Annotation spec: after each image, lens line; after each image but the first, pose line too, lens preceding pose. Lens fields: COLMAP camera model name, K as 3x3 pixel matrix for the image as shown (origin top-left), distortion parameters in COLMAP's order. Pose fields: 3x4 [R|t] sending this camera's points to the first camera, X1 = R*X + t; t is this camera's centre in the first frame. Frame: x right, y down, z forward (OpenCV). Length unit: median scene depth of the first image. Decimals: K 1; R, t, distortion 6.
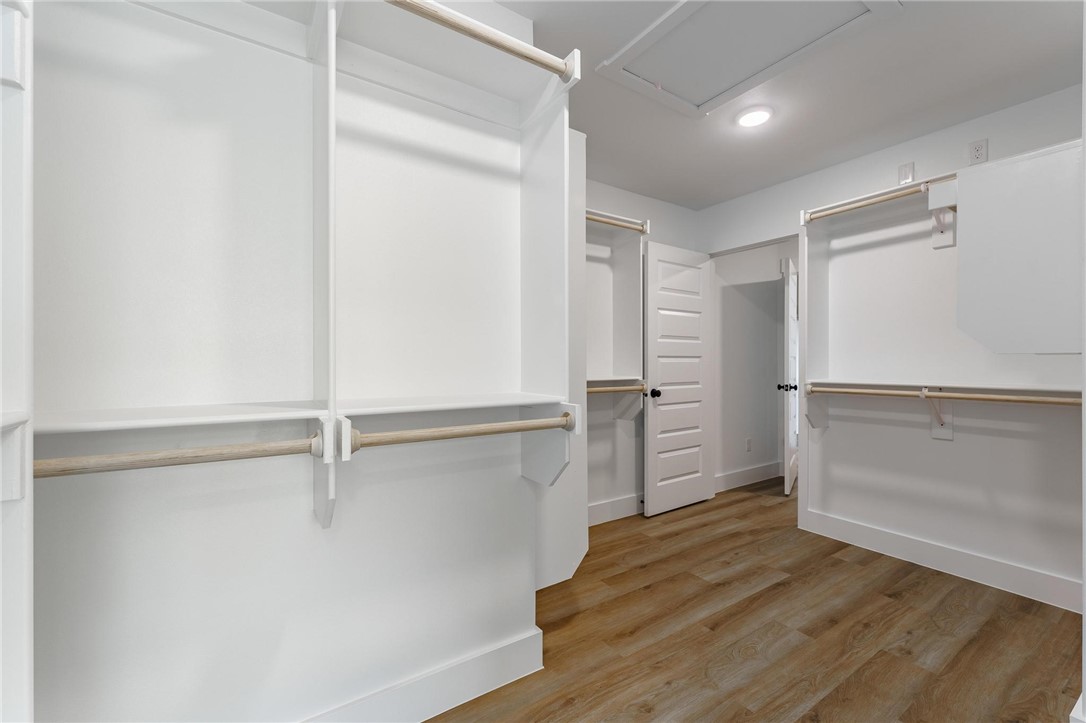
lens RADIAL K [[460.7, 0, 545.0], [0, 460.7, 362.3], [0, 0, 1]] dist [0.002716, 0.001102]
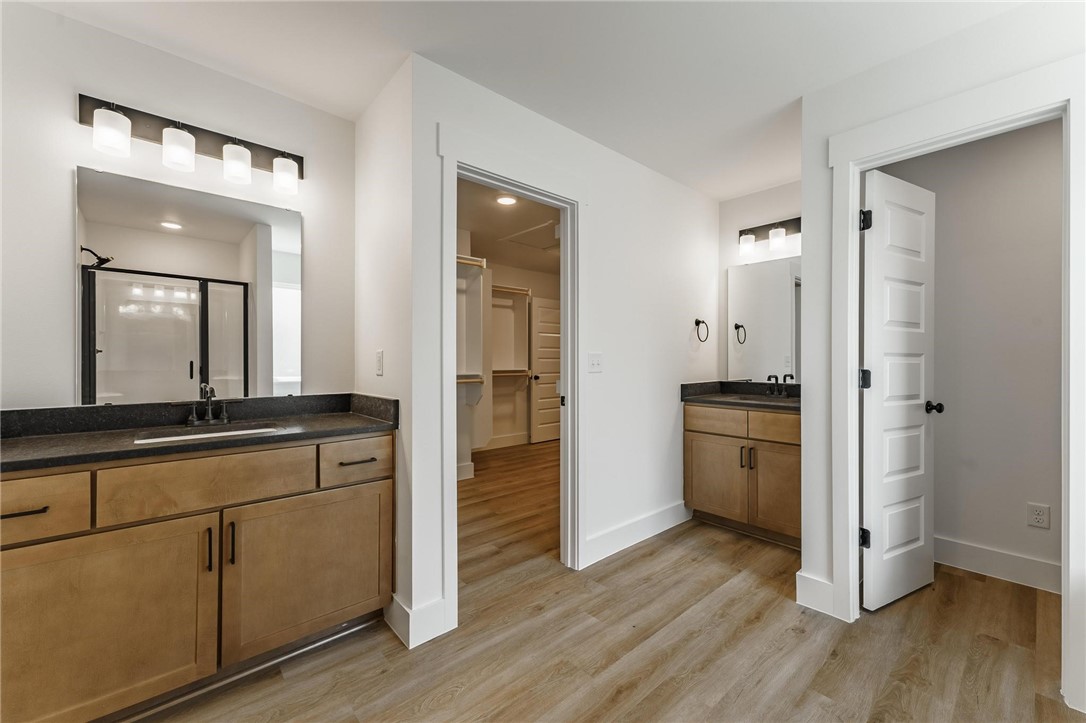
lens RADIAL K [[438.0, 0, 541.2], [0, 438.0, 361.8], [0, 0, 1]] dist [0.010149, -0.002661]
pose [[0.991332, 0.002555, 0.131359, 0.023510], [-0.002986, 0.999991, 0.003091, -0.003145], [-0.131350, -0.003456, 0.991330, -0.786352]]
